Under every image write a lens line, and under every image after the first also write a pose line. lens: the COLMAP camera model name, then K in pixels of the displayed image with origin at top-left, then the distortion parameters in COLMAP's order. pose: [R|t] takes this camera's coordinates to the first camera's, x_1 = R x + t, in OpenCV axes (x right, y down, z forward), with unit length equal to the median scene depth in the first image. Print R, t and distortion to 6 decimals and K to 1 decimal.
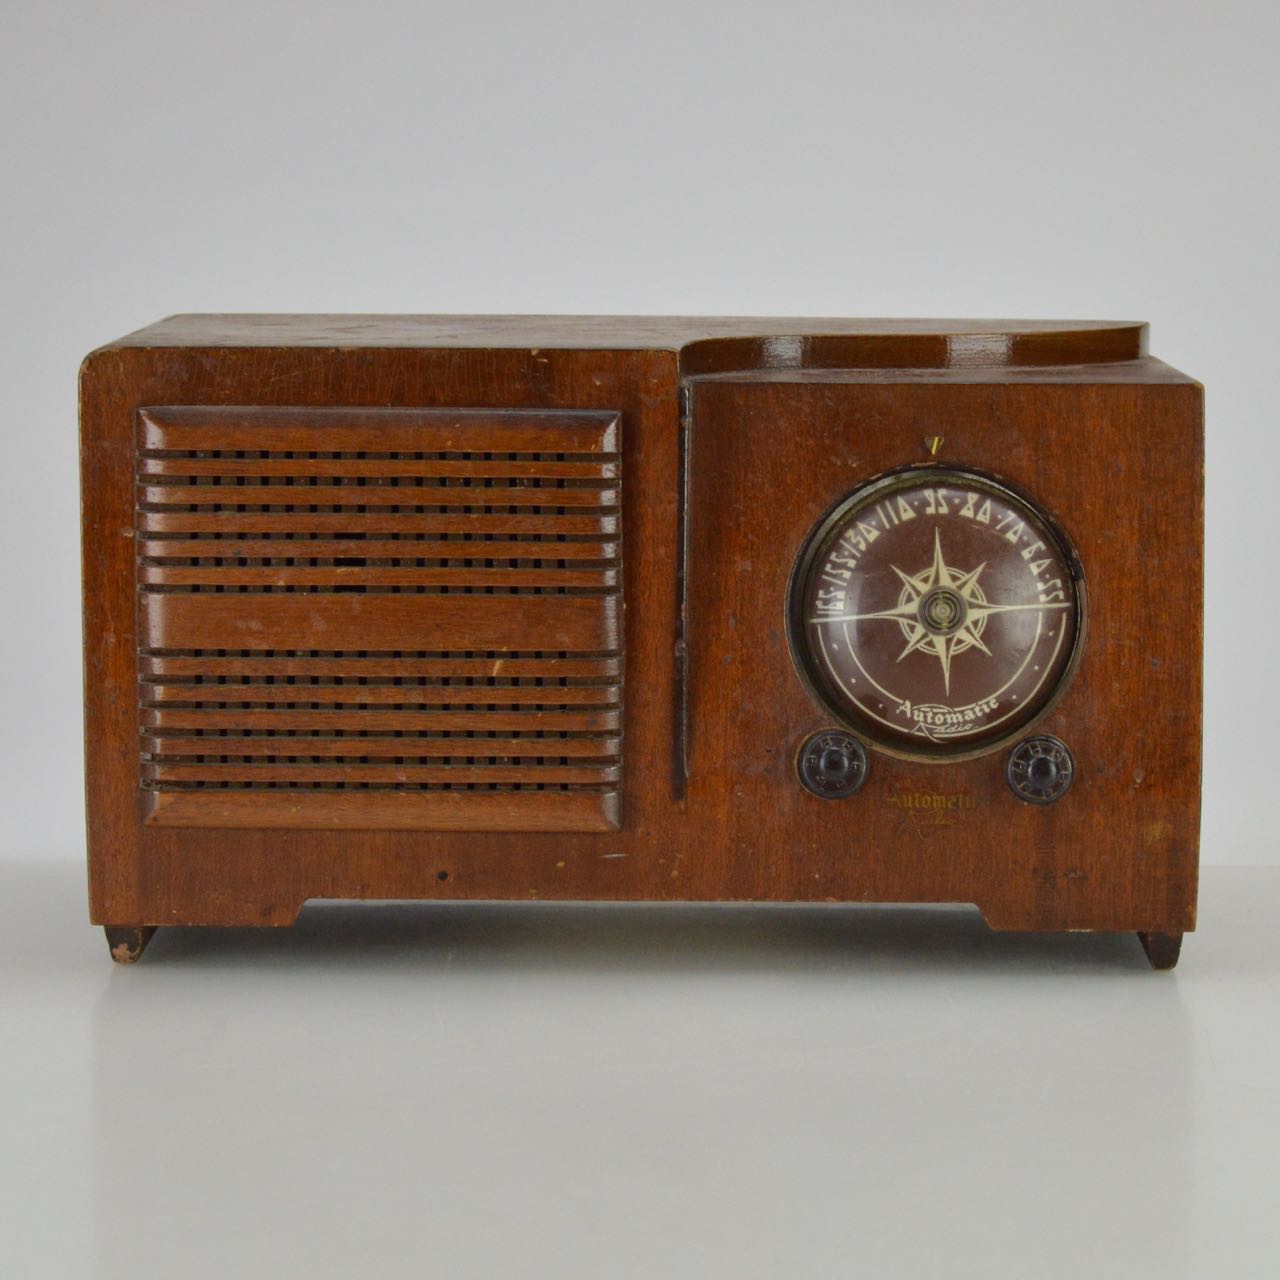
lens RADIAL K [[3853.3, 0, 638.1], [0, 3853.3, 634.7], [0, 0, 1]] dist [0.064793, 0.000000]
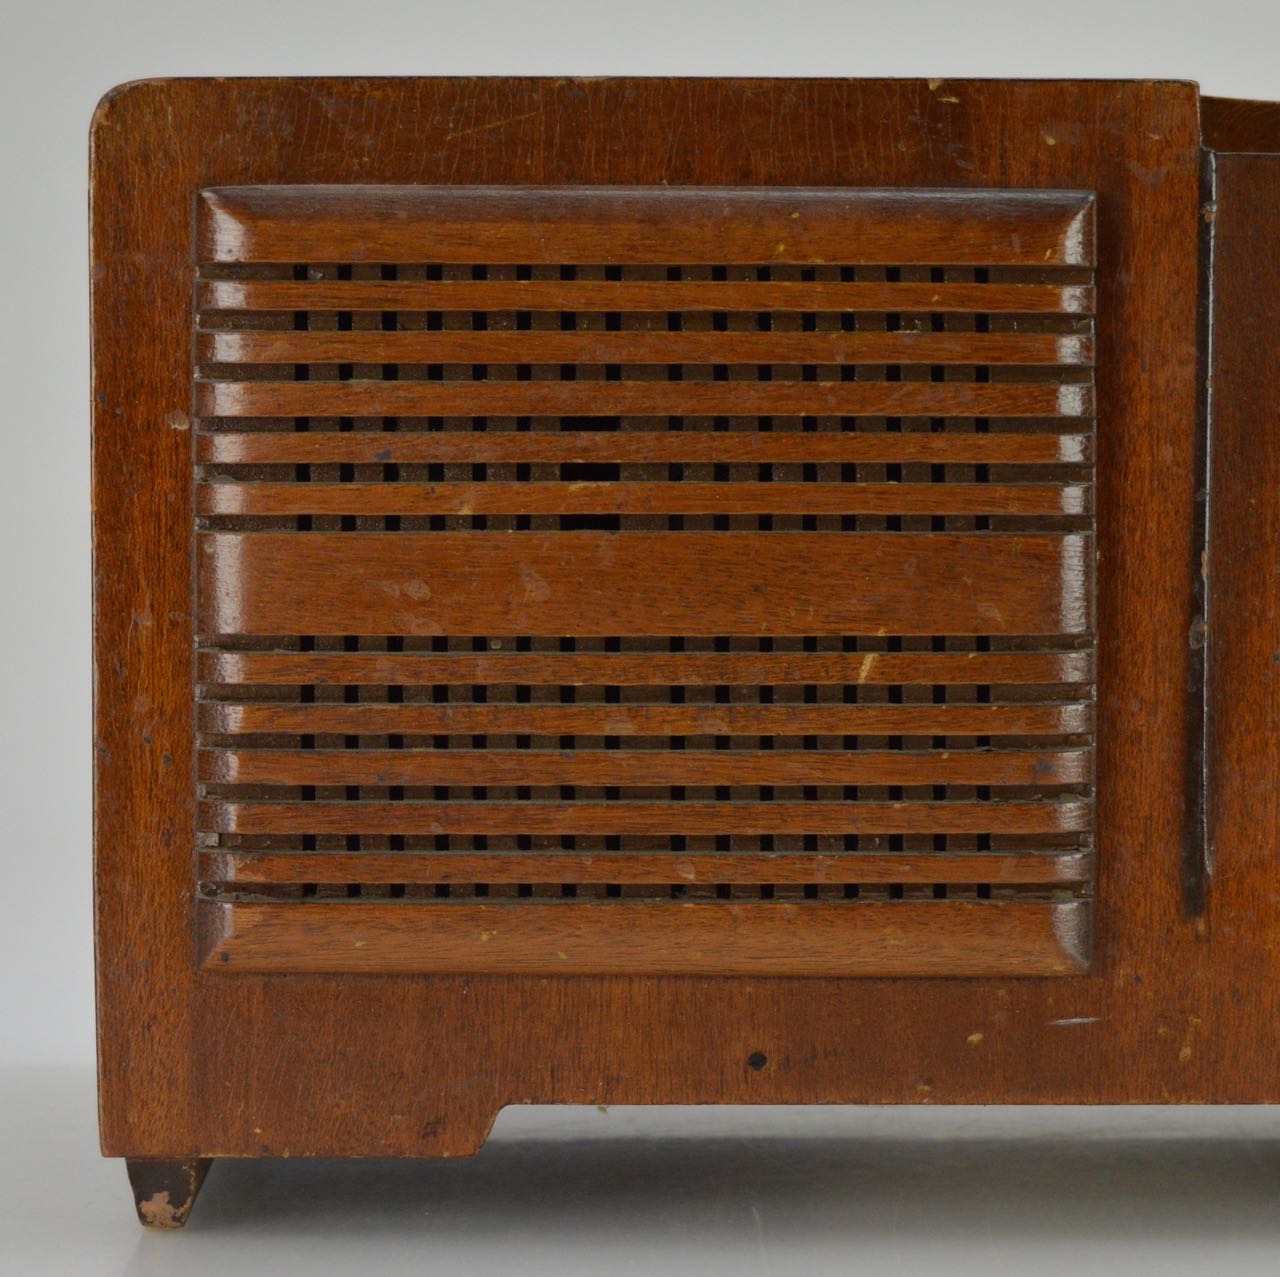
lens RADIAL K [[3515.1, 0, 652.3], [0, 3515.1, 642.9], [0, 0, 1]] dist [0.039442, 0.000000]
pose [[0.999614, -0.002260, 0.027697, -0.079671], [0.004682, 0.996137, -0.087689, 0.047959], [-0.027392, 0.087785, 0.995763, 0.510232]]
